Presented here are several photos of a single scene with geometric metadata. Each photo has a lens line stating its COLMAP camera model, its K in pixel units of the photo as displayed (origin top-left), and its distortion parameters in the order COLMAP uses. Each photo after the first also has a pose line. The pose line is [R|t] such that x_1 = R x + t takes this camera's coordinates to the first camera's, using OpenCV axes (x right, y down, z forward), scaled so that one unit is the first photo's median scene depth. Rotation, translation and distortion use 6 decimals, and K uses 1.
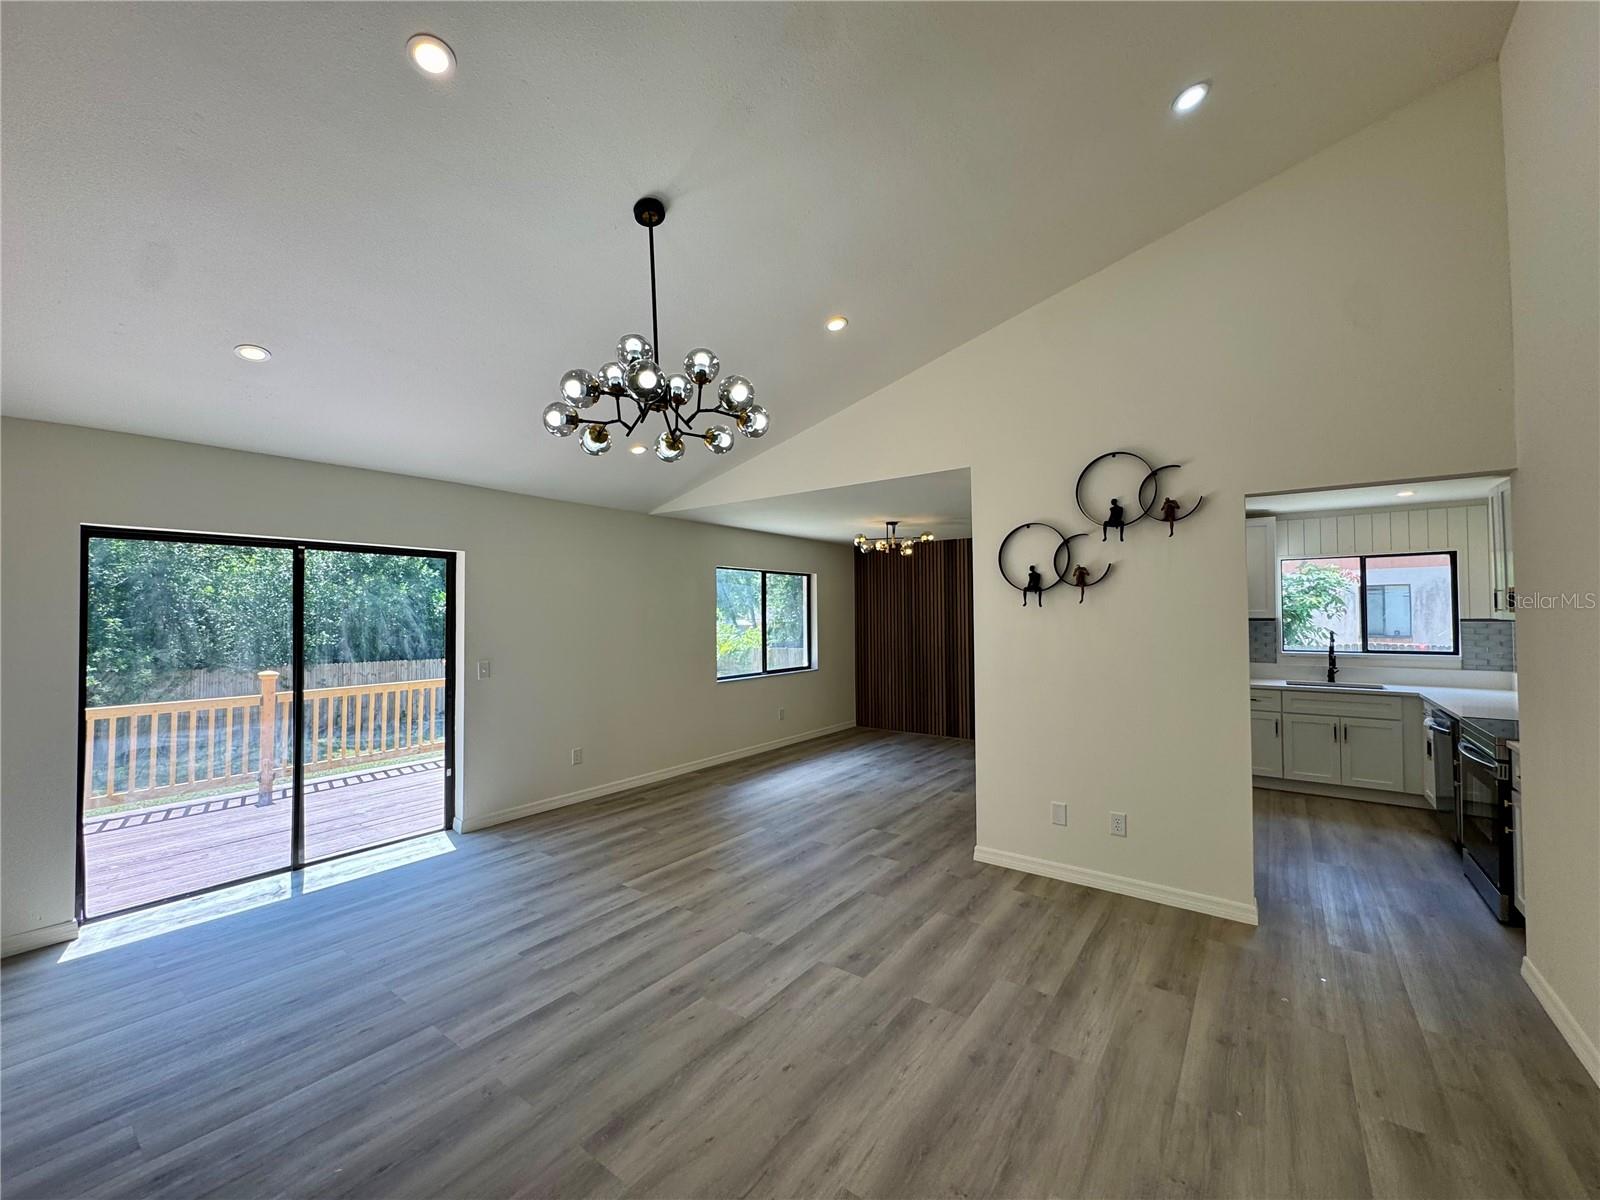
lens RADIAL K [[635.2, 0, 798.6], [0, 635.2, 600.9], [0, 0, 1]] dist [-0.003289, 0.000282]
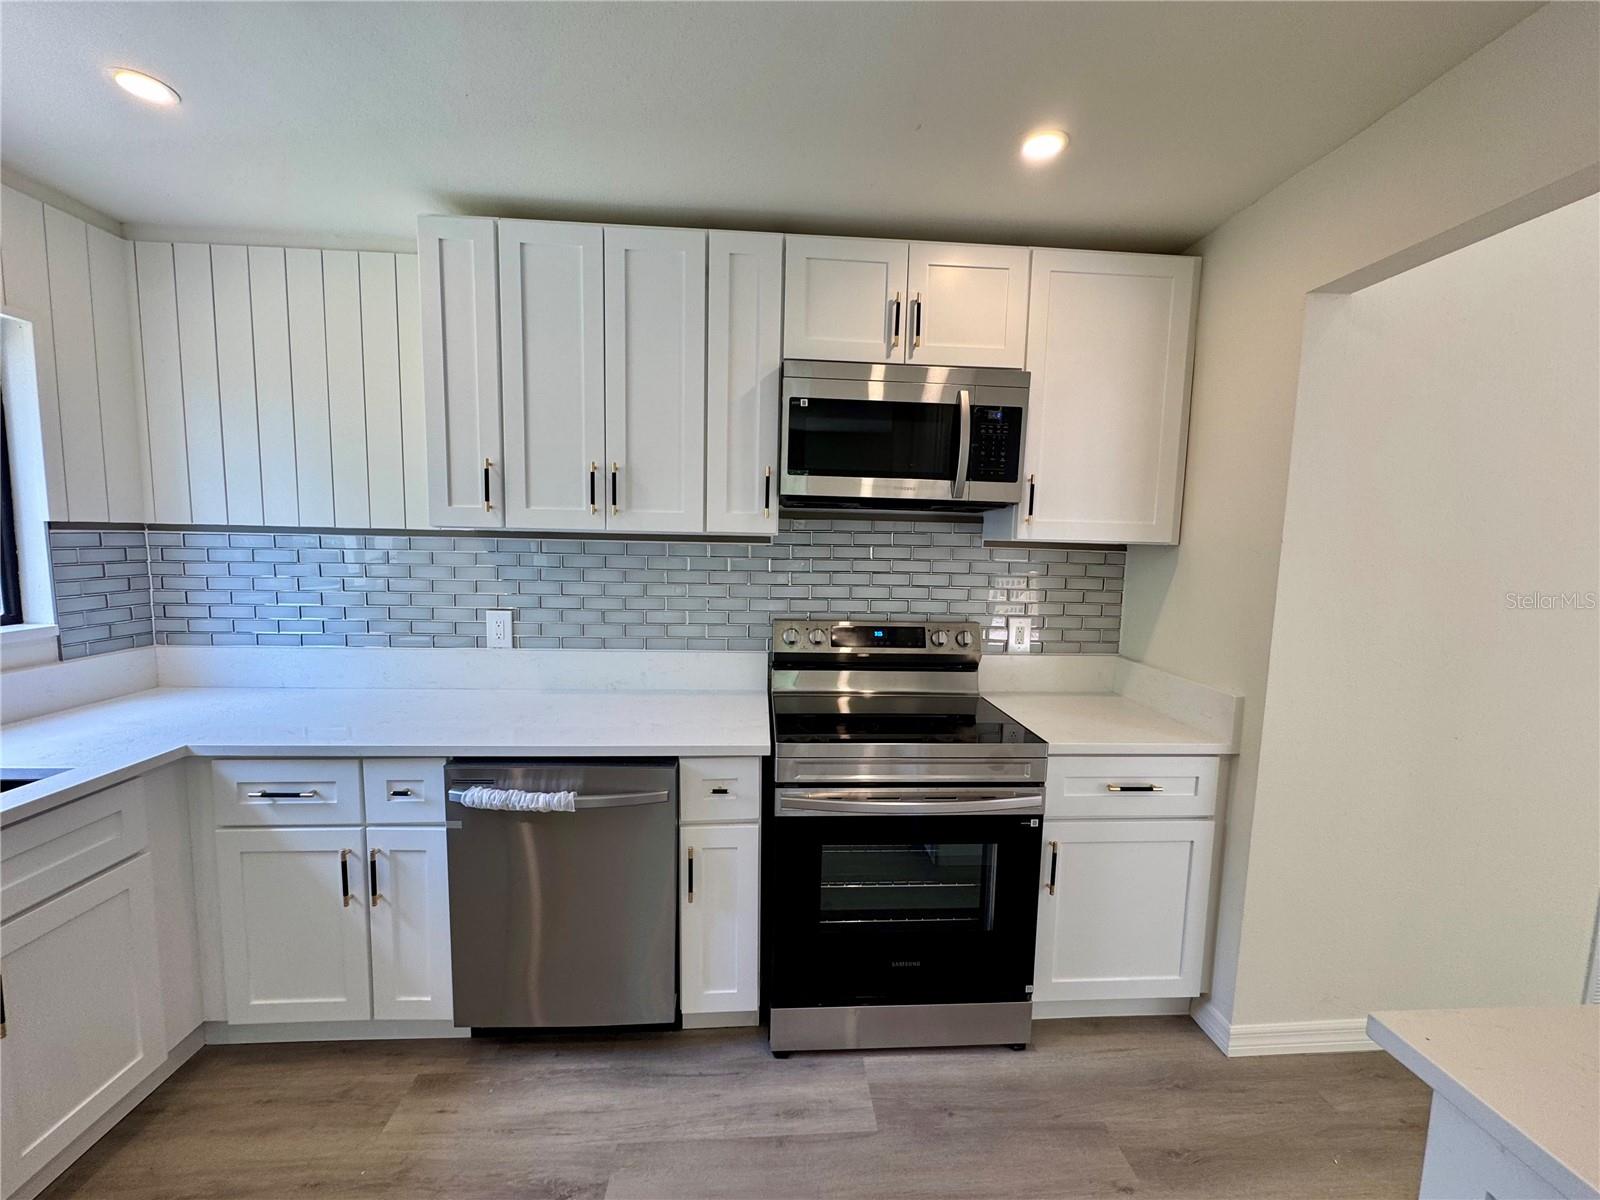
lens RADIAL K [[635.2, 0, 798.7], [0, 635.2, 602.2], [0, 0, 1]] dist [-0.003289, 0.000282]
pose [[-0.648456, -0.085168, 0.756473, 0.687596], [-0.033104, 0.995937, 0.083750, 0.041301], [-0.760532, 0.029266, -0.648641, 1.266243]]
